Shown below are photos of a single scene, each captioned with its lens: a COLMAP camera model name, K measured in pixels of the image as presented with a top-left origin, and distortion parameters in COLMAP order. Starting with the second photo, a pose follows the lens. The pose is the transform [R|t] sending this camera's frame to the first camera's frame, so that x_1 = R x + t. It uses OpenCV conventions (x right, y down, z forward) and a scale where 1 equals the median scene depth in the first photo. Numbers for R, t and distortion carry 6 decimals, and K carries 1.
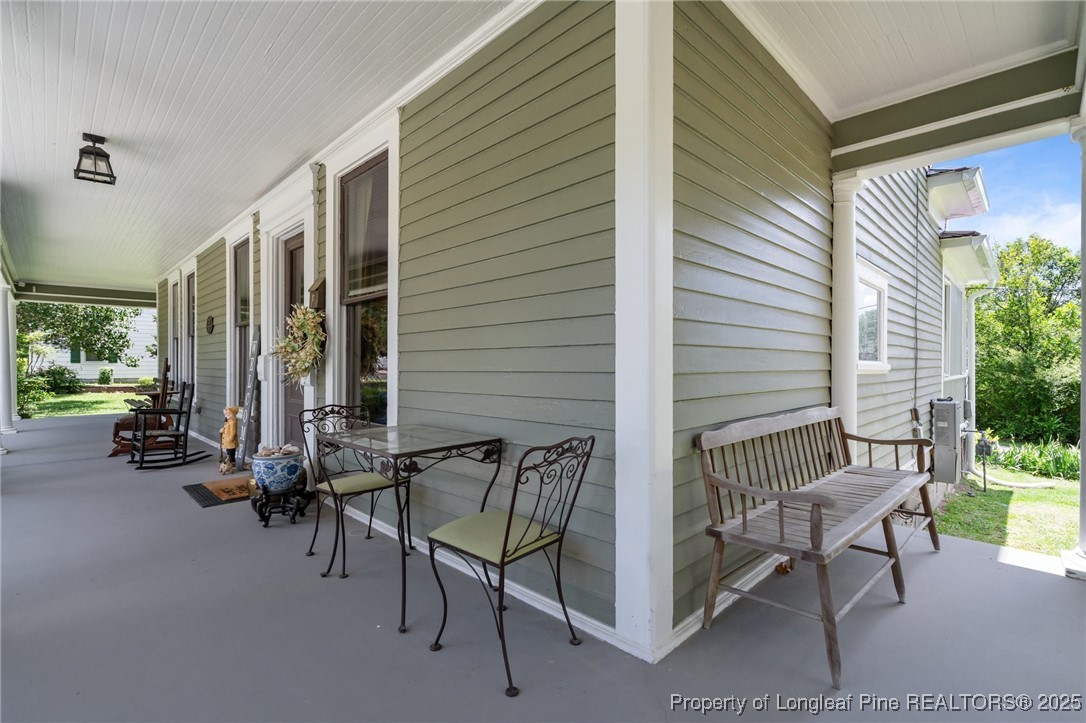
lens RADIAL K [[494.5, 0, 547.8], [0, 494.5, 366.8], [0, 0, 1]] dist [-0.005553, 0.002205]
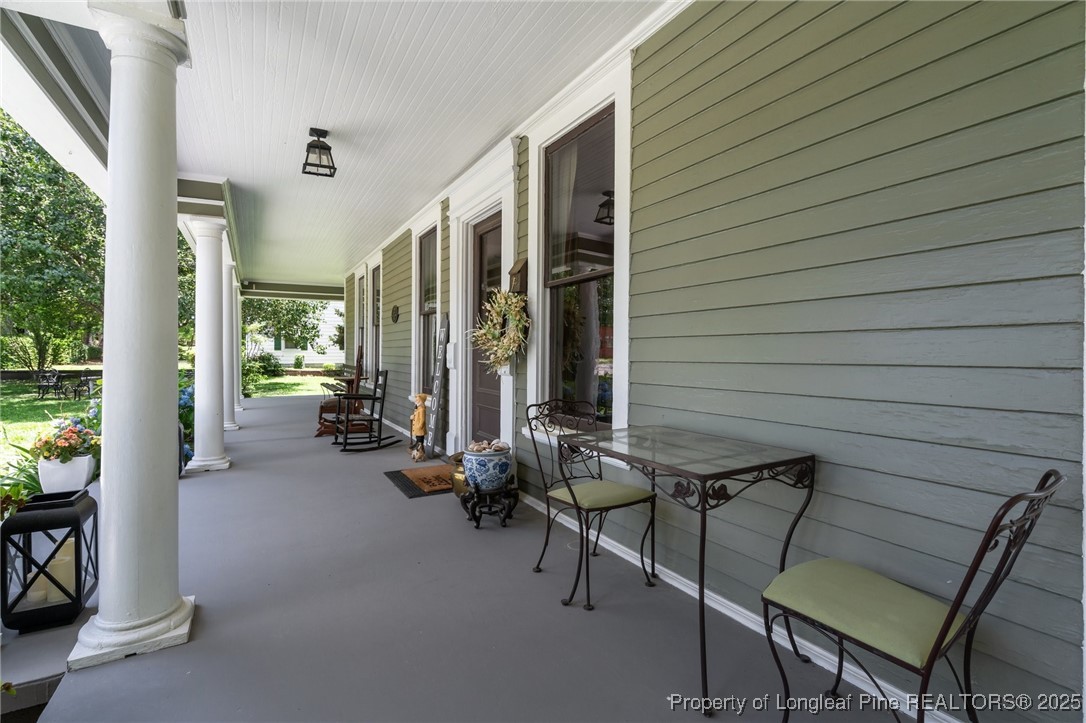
lens RADIAL K [[494.5, 0, 538.5], [0, 494.5, 355.5], [0, 0, 1]] dist [-0.005553, 0.002205]
pose [[0.964280, 0.008147, -0.264760, -0.188333], [-0.008578, 0.999963, -0.000469, 0.000549], [0.264746, 0.002723, 0.964314, 0.118632]]
